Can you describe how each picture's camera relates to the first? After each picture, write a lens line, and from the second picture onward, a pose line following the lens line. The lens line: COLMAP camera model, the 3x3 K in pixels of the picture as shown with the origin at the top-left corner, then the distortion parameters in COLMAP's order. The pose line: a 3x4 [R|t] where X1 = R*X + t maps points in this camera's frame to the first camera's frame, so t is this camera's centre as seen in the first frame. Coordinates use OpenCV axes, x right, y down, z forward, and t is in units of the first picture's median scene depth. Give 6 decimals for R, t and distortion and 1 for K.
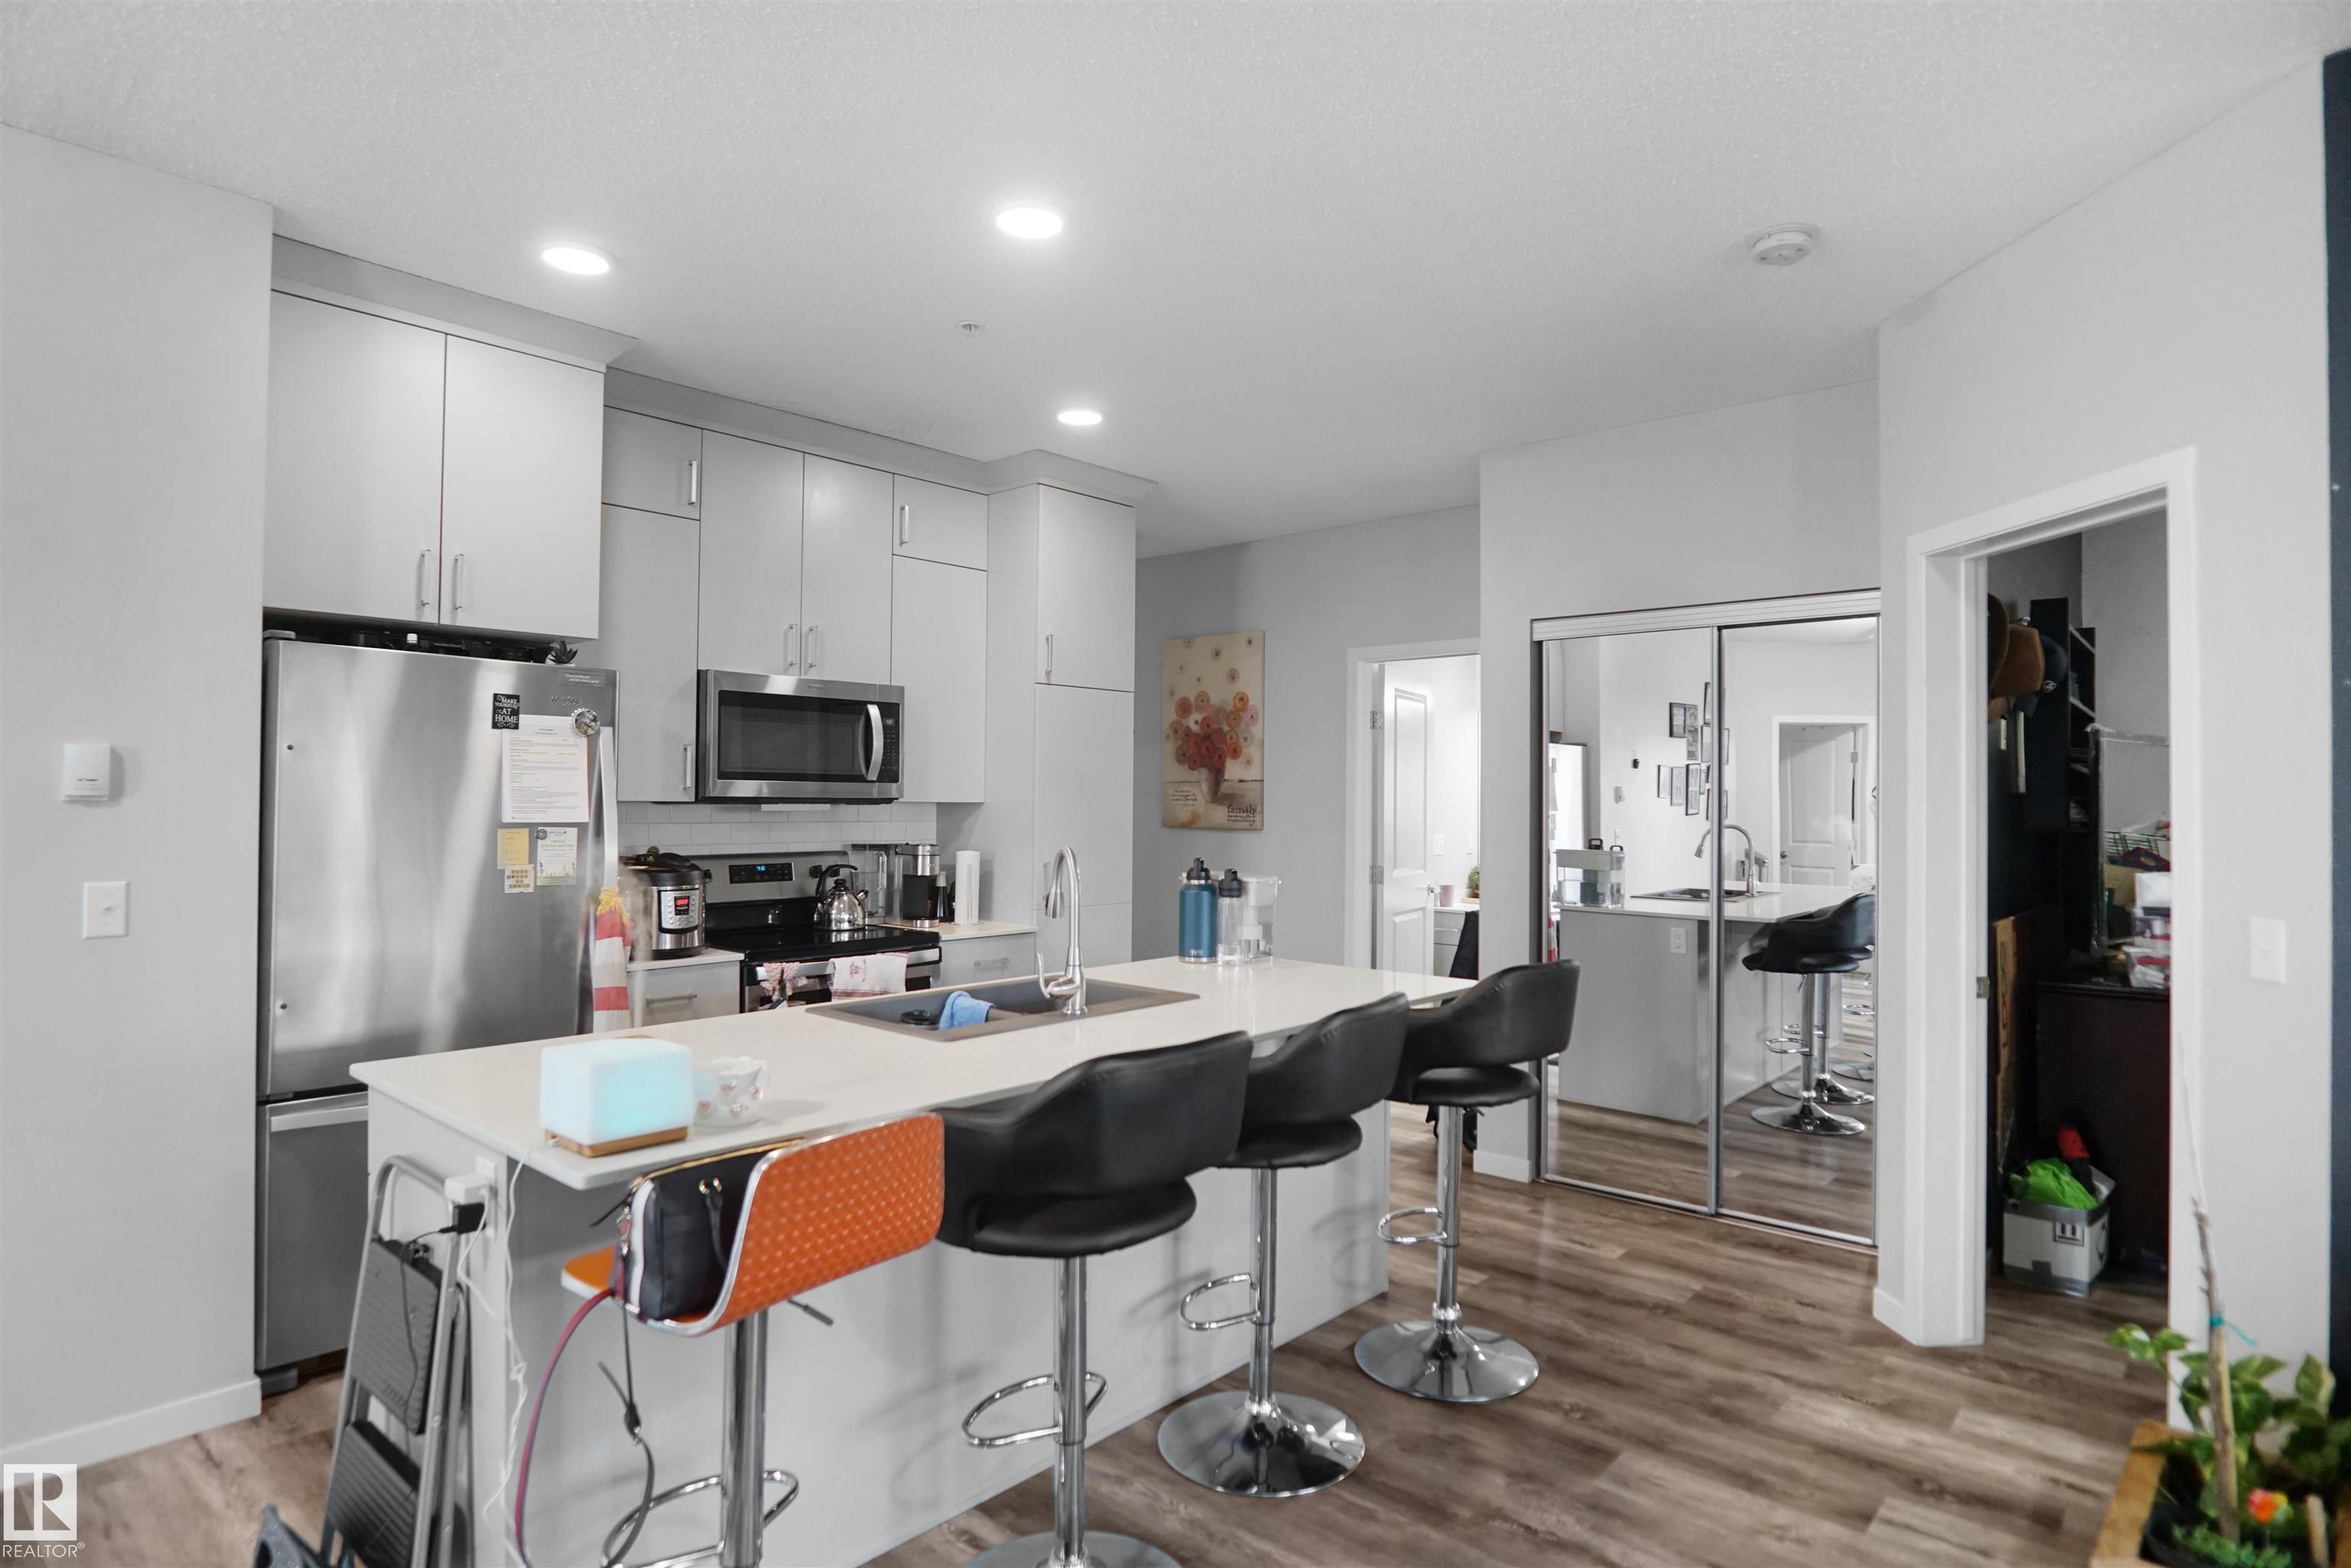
lens RADIAL K [[1270.3, 0, 1186.1], [0, 1270.3, 785.8], [0, 0, 1]] dist [-0.036806, 0.010626]
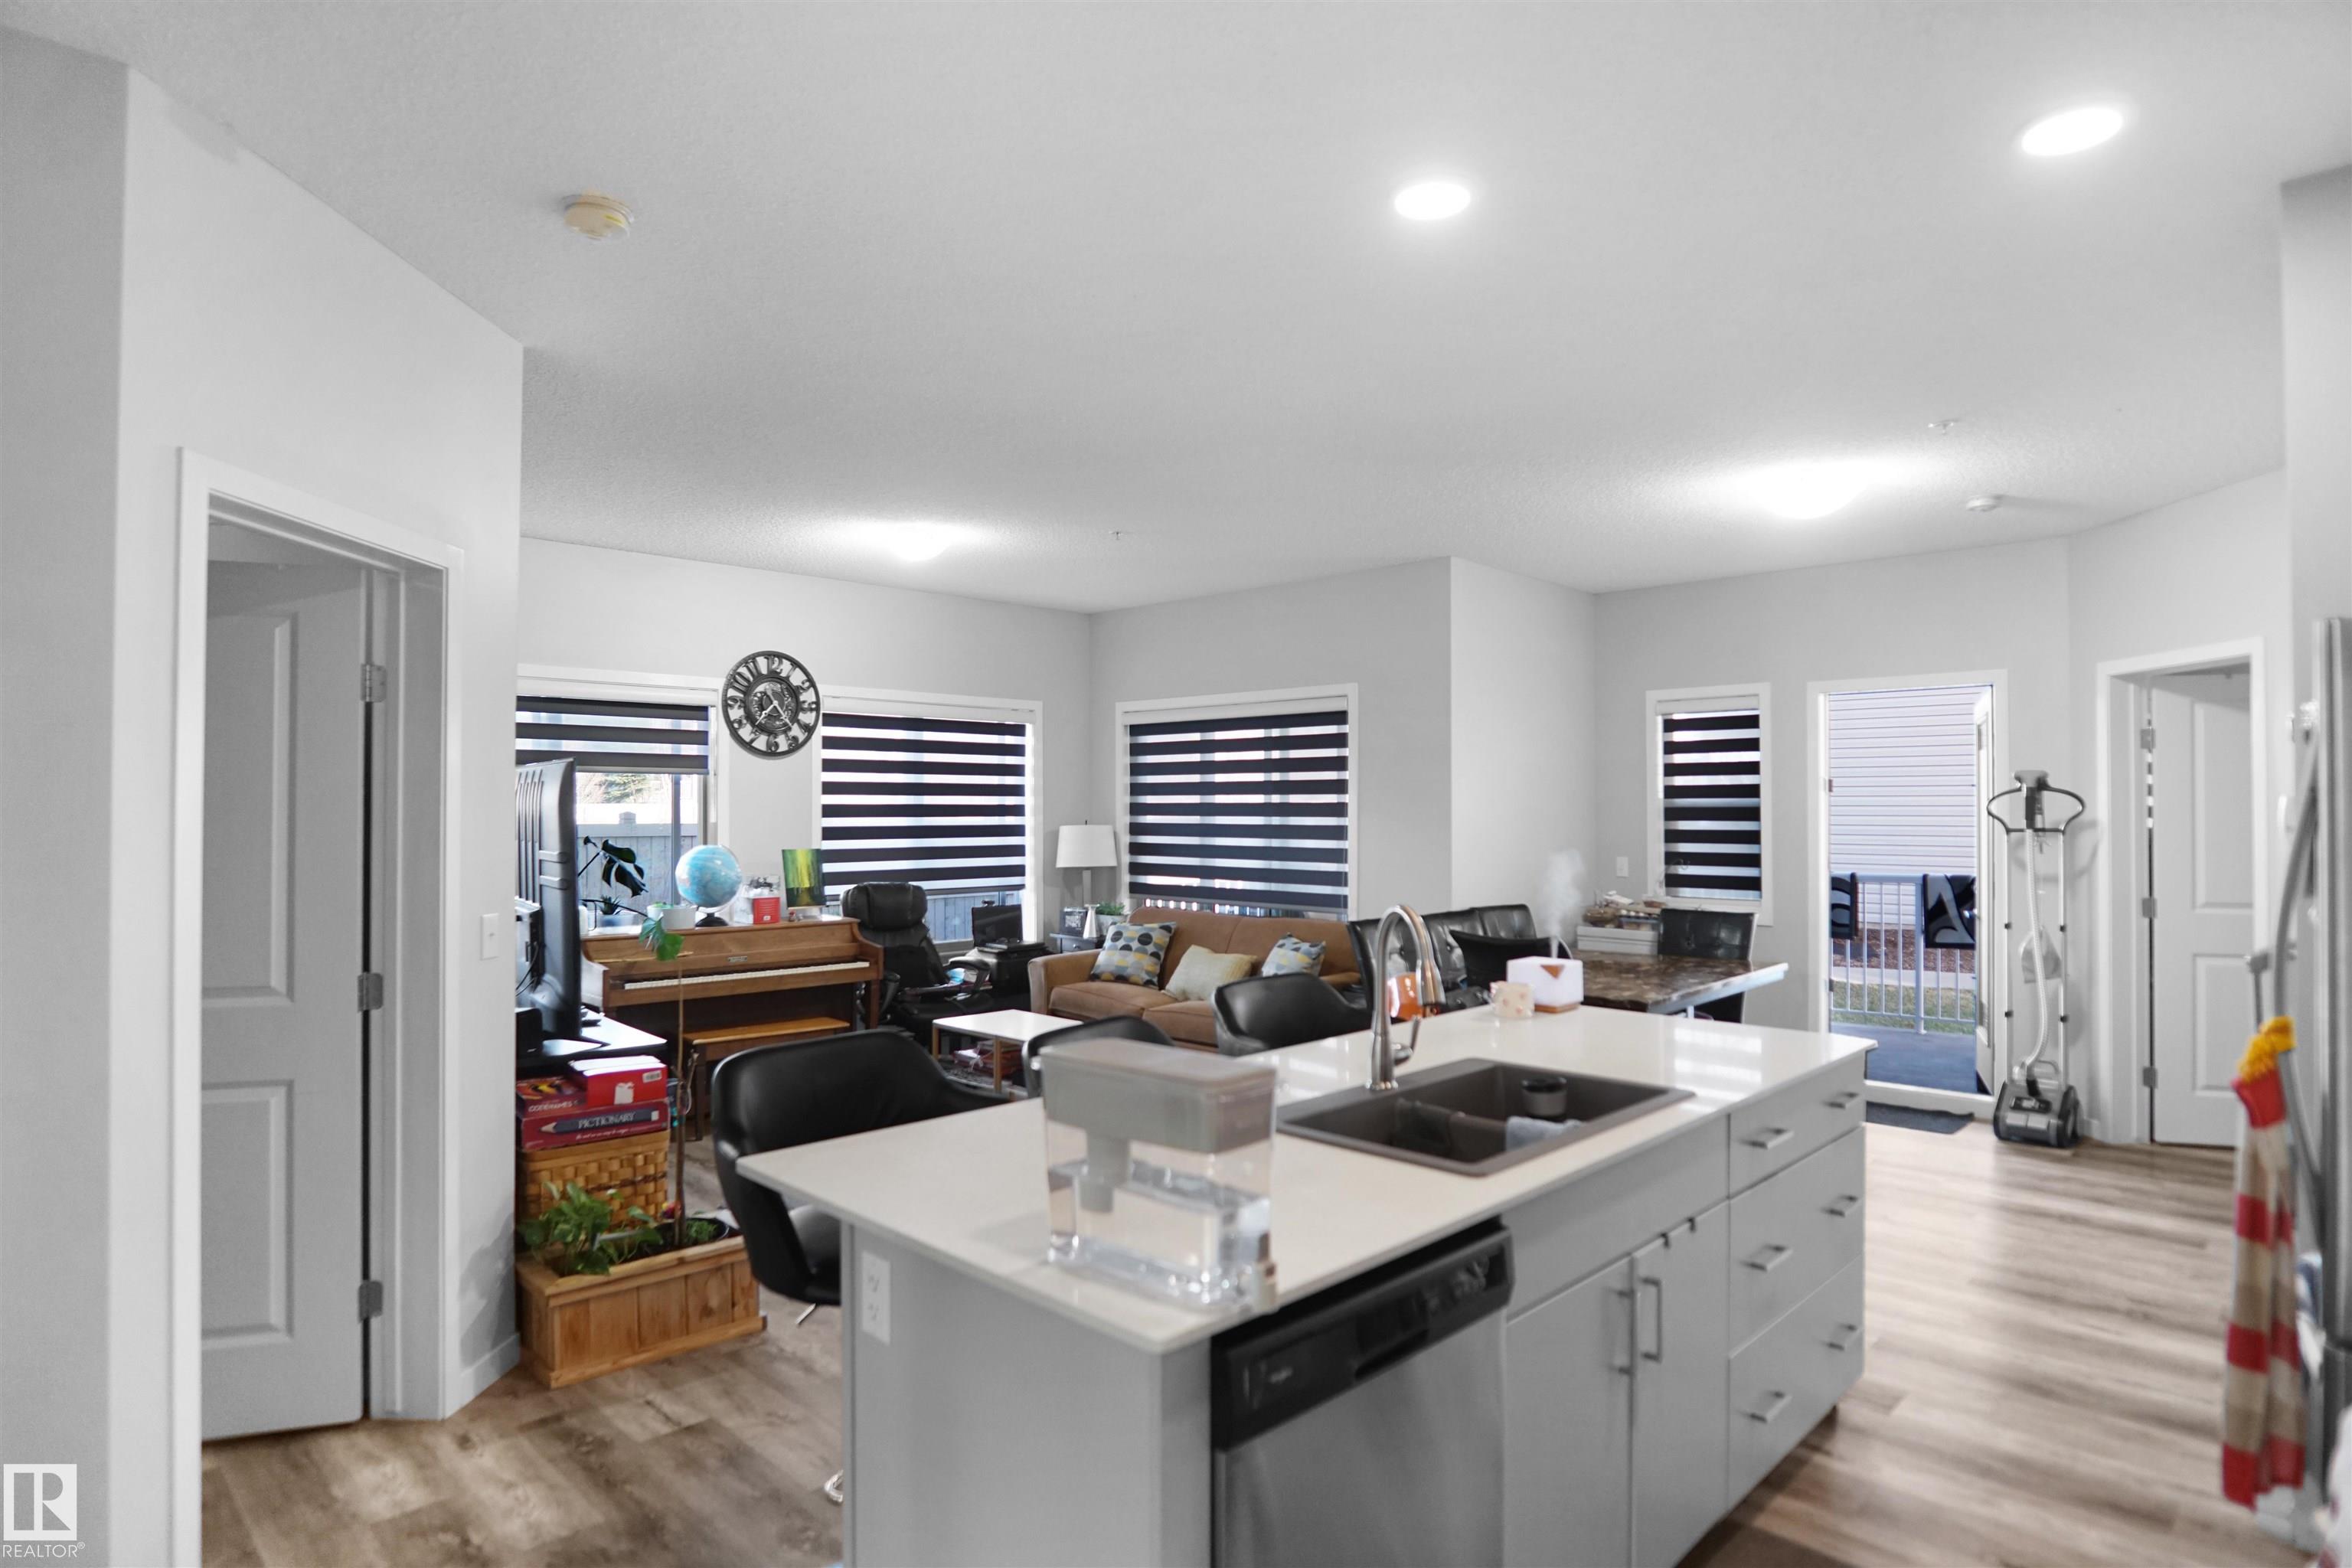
lens RADIAL K [[1270.9, 0, 1187.4], [0, 1270.9, 798.4], [0, 0, 1]] dist [-0.036806, 0.010626]
pose [[-0.998229, -0.005196, 0.059257, -0.006503], [-0.006438, 0.999763, -0.020778, -0.002528], [-0.059135, -0.021123, -0.998027, 1.602641]]
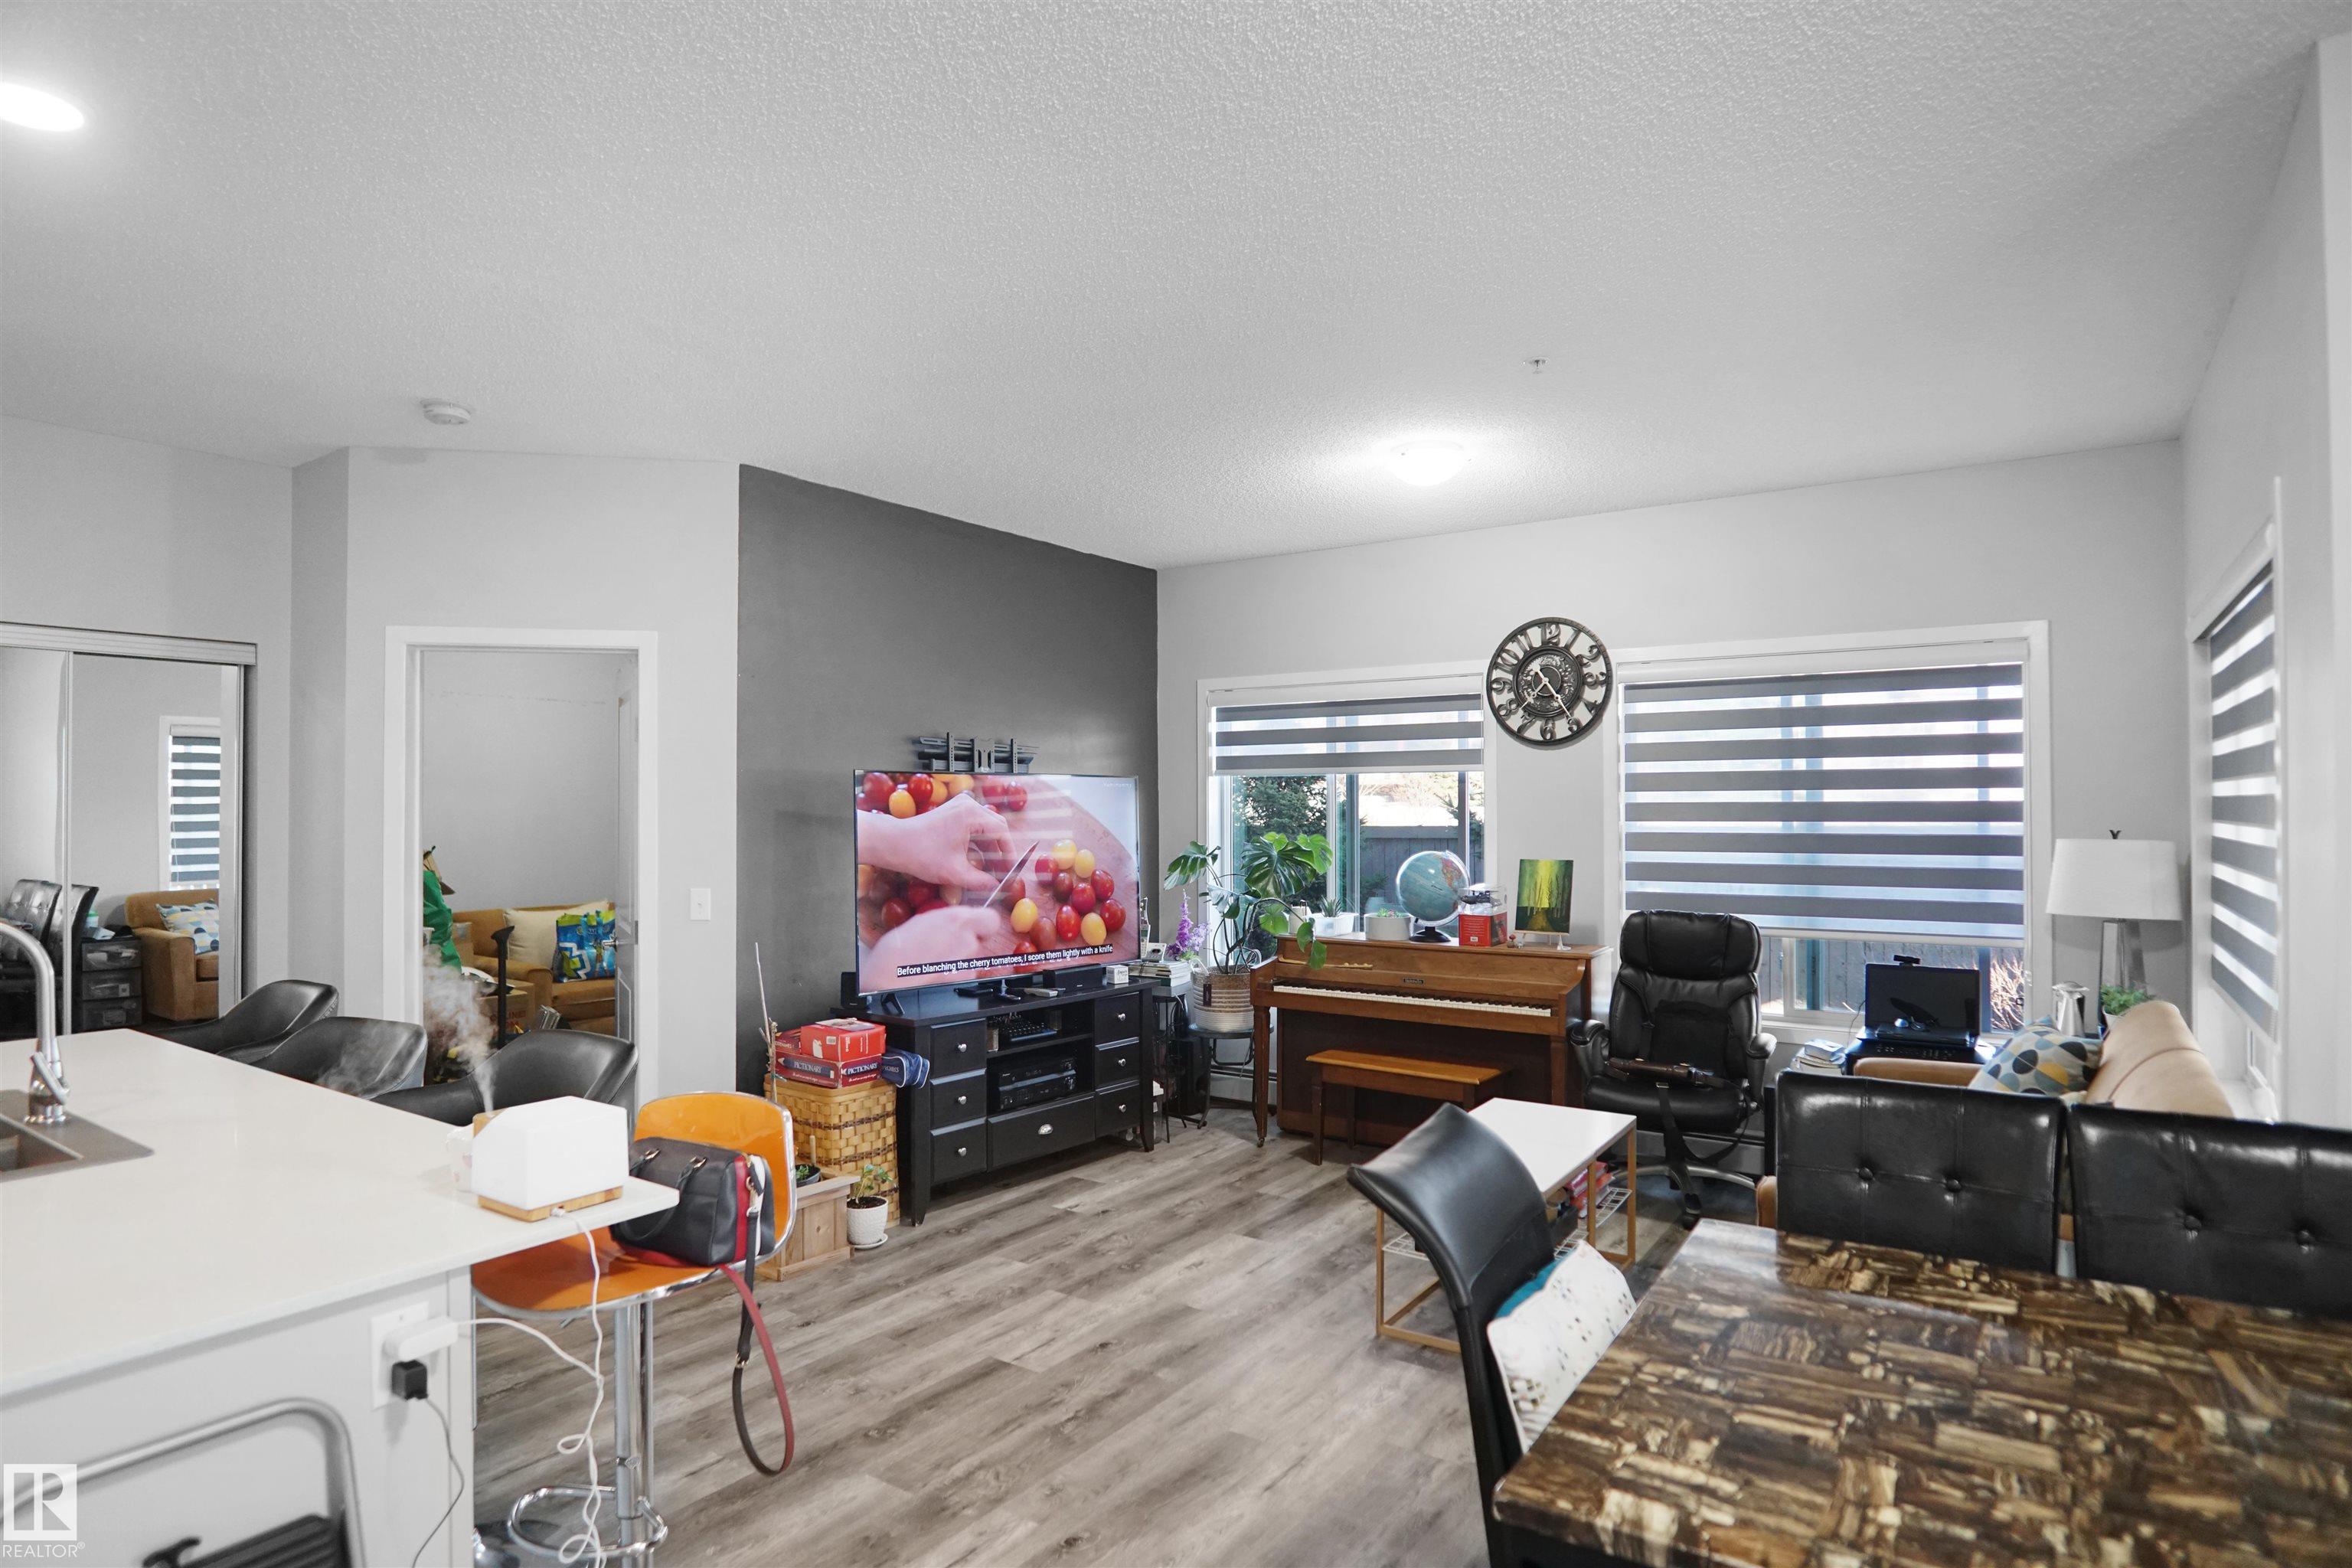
lens RADIAL K [[1270.9, 0, 1166.7], [0, 1270.9, 792.5], [0, 0, 1]] dist [-0.036806, 0.010626]
pose [[-0.107573, 0.009311, 0.994154, -0.806492], [-0.010203, 0.999893, -0.010469, -0.023408], [-0.994145, -0.011270, -0.107467, 0.326100]]
